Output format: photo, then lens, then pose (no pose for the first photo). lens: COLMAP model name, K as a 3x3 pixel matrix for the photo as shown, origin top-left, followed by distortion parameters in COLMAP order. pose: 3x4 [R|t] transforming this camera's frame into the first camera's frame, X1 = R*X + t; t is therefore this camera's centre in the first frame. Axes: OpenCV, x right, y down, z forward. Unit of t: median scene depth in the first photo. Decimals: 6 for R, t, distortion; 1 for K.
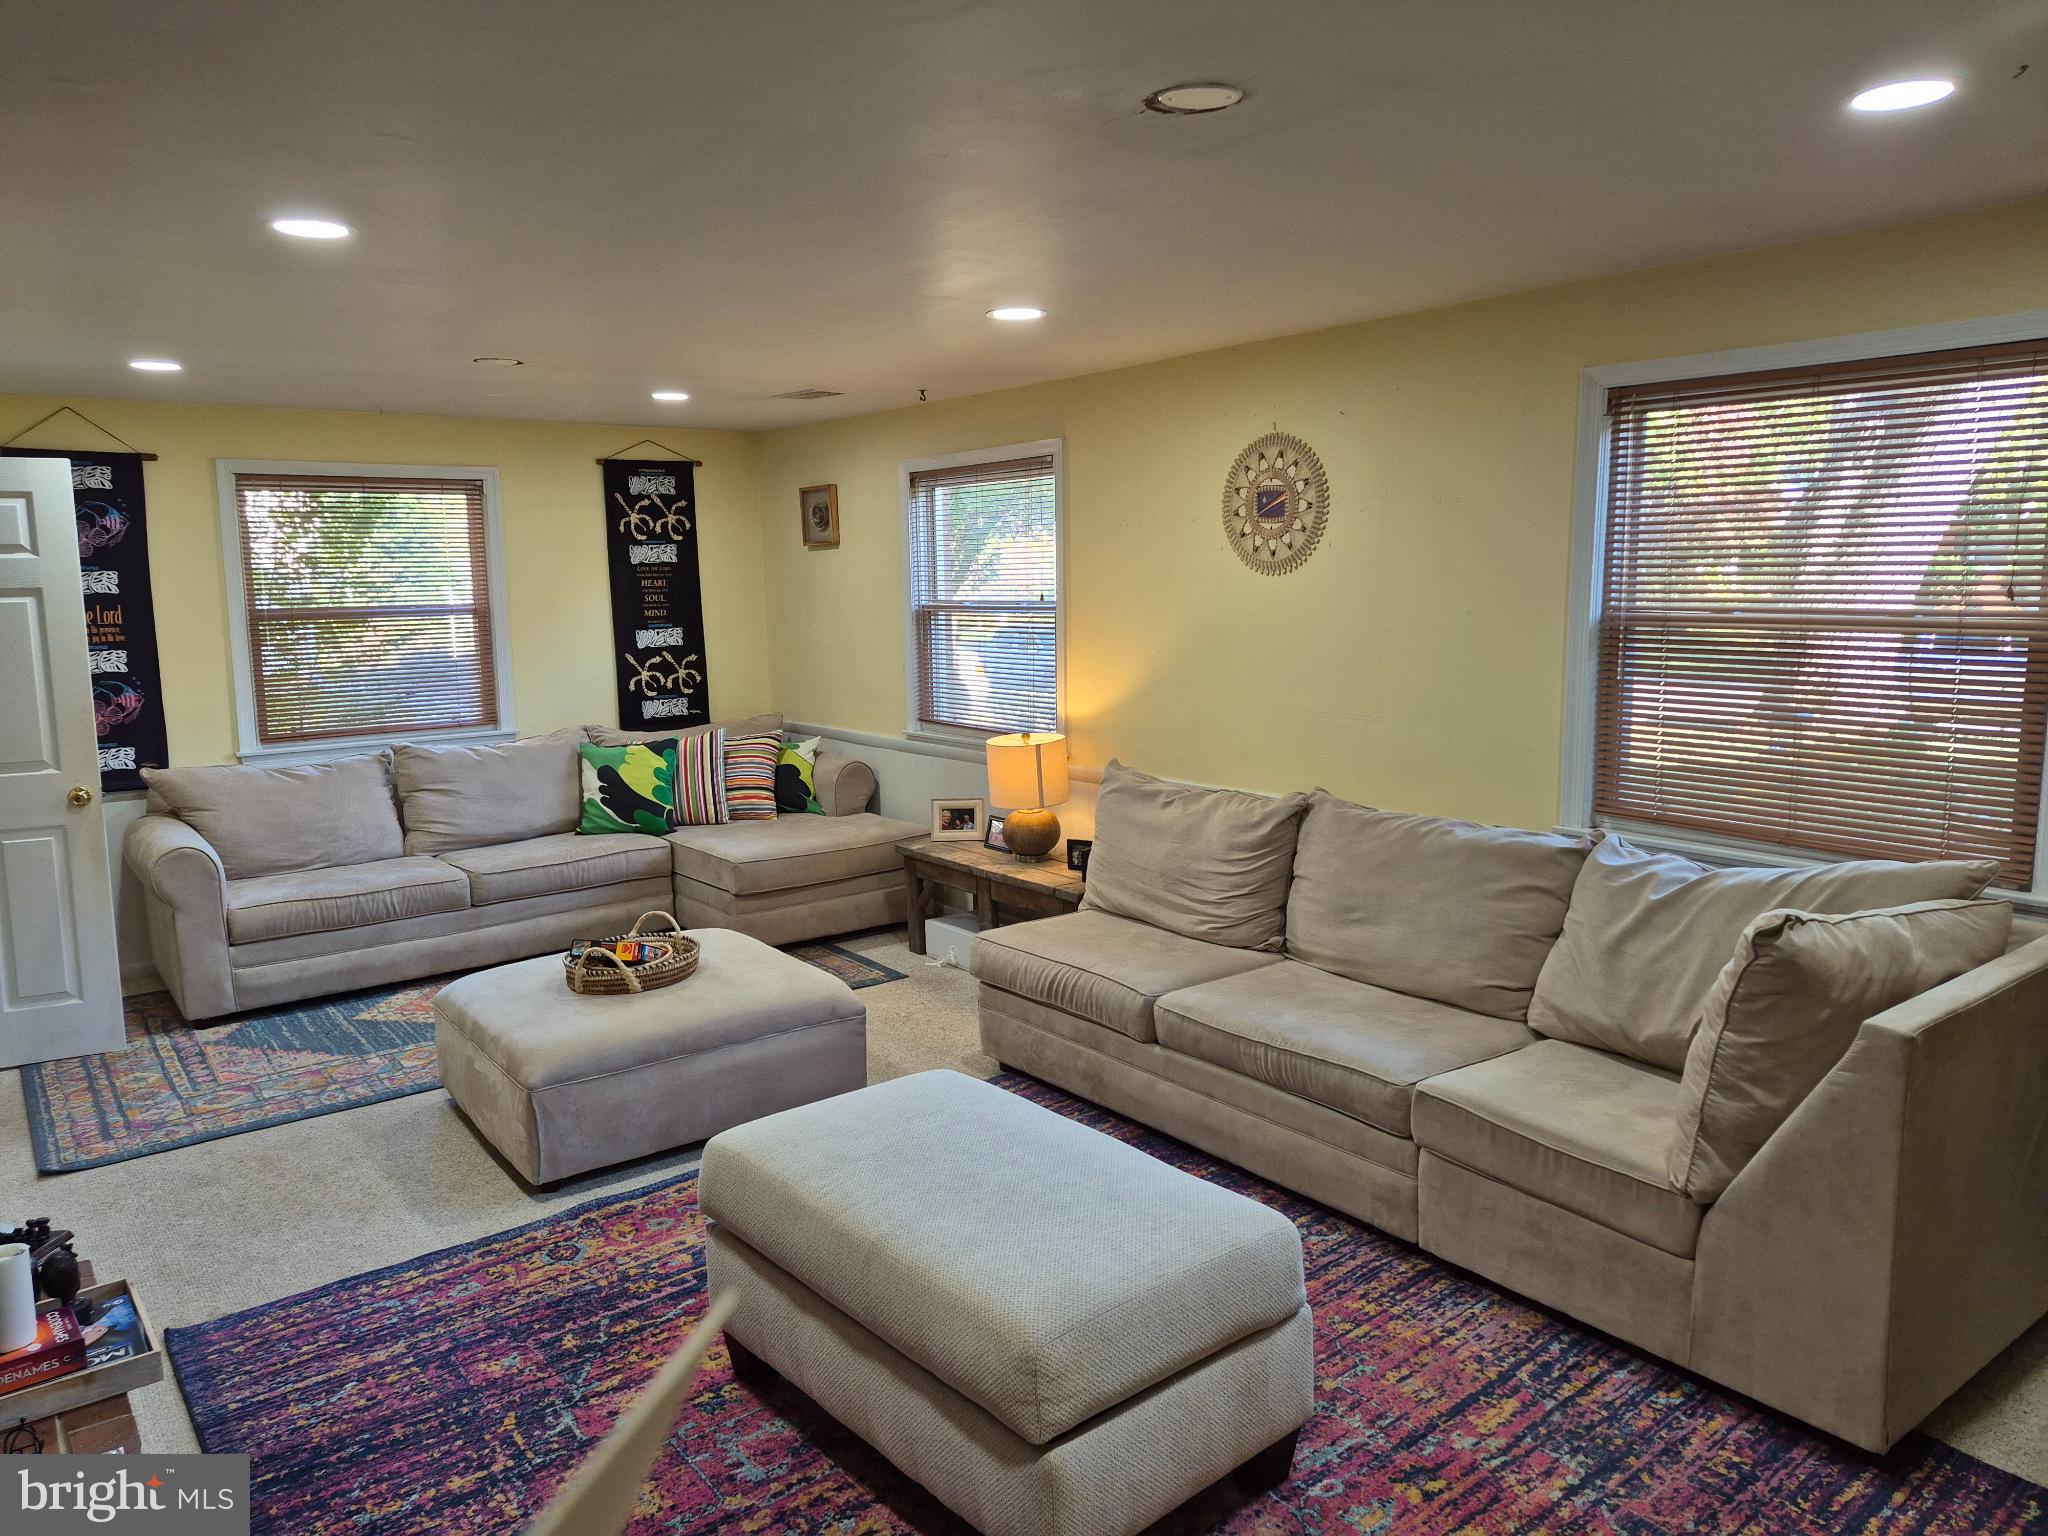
lens RADIAL K [[1428.7, 0, 1019.7], [0, 1428.7, 770.8], [0, 0, 1]] dist [0.114385, -0.152262]
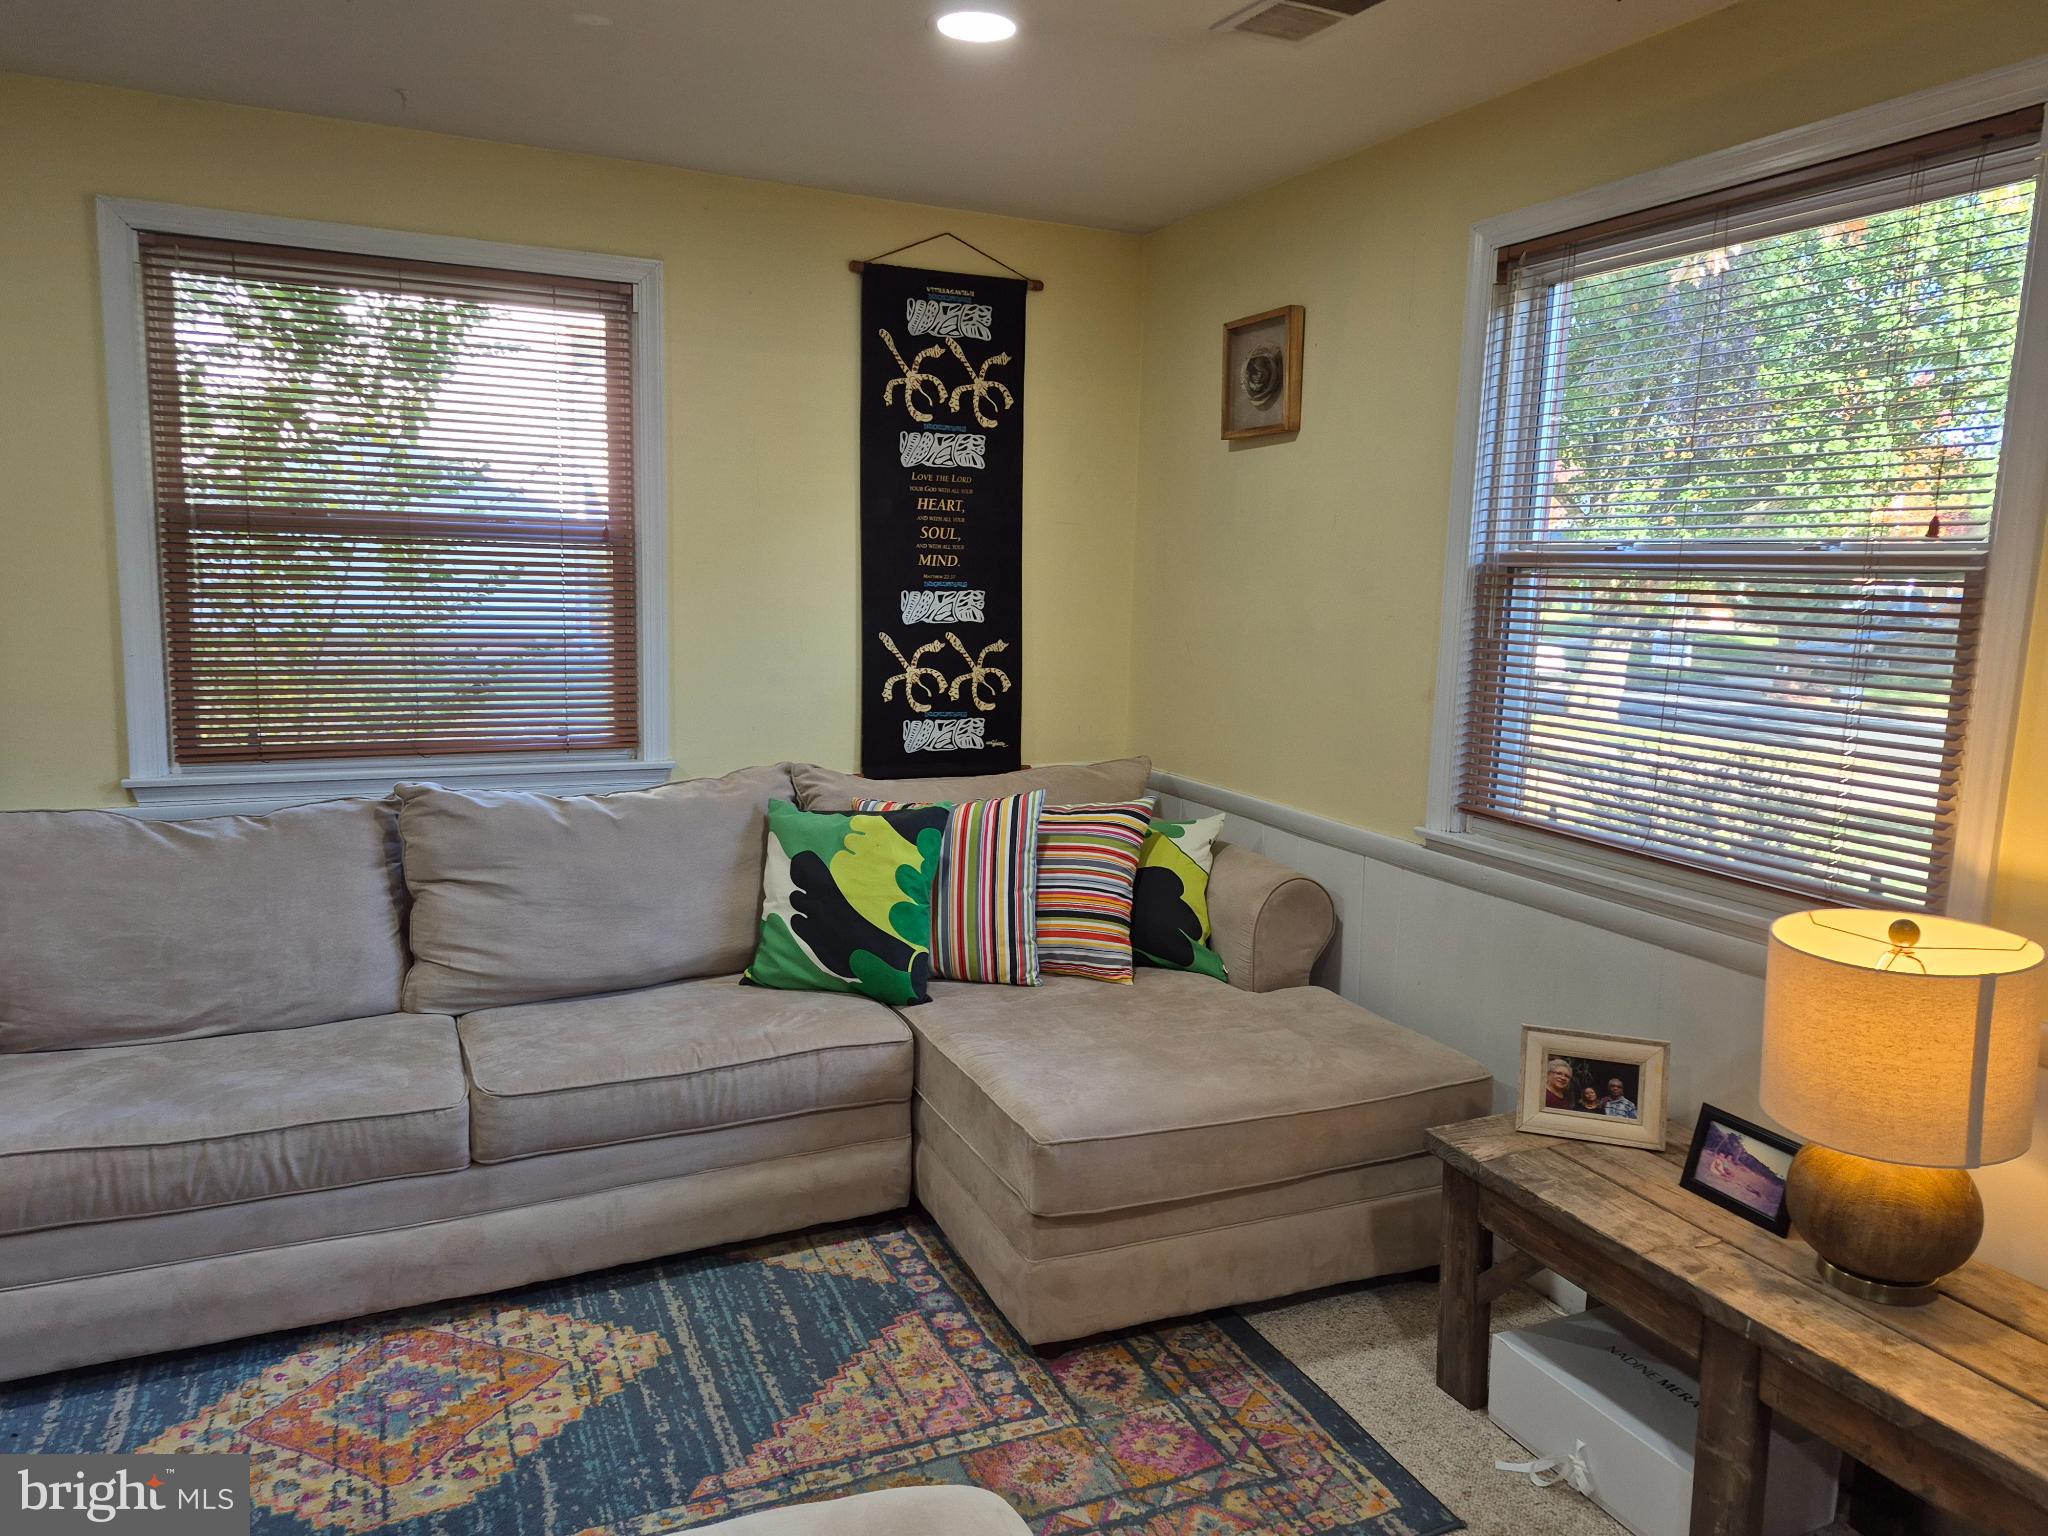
lens RADIAL K [[1428.7, 0, 1019.7], [0, 1428.7, 770.8], [0, 0, 1]] dist [0.114385, -0.152262]
pose [[0.971963, 0.076582, -0.222314, -0.103490], [-0.076327, 0.997035, 0.009754, -0.040822], [0.222401, 0.007488, 0.974926, 0.513671]]
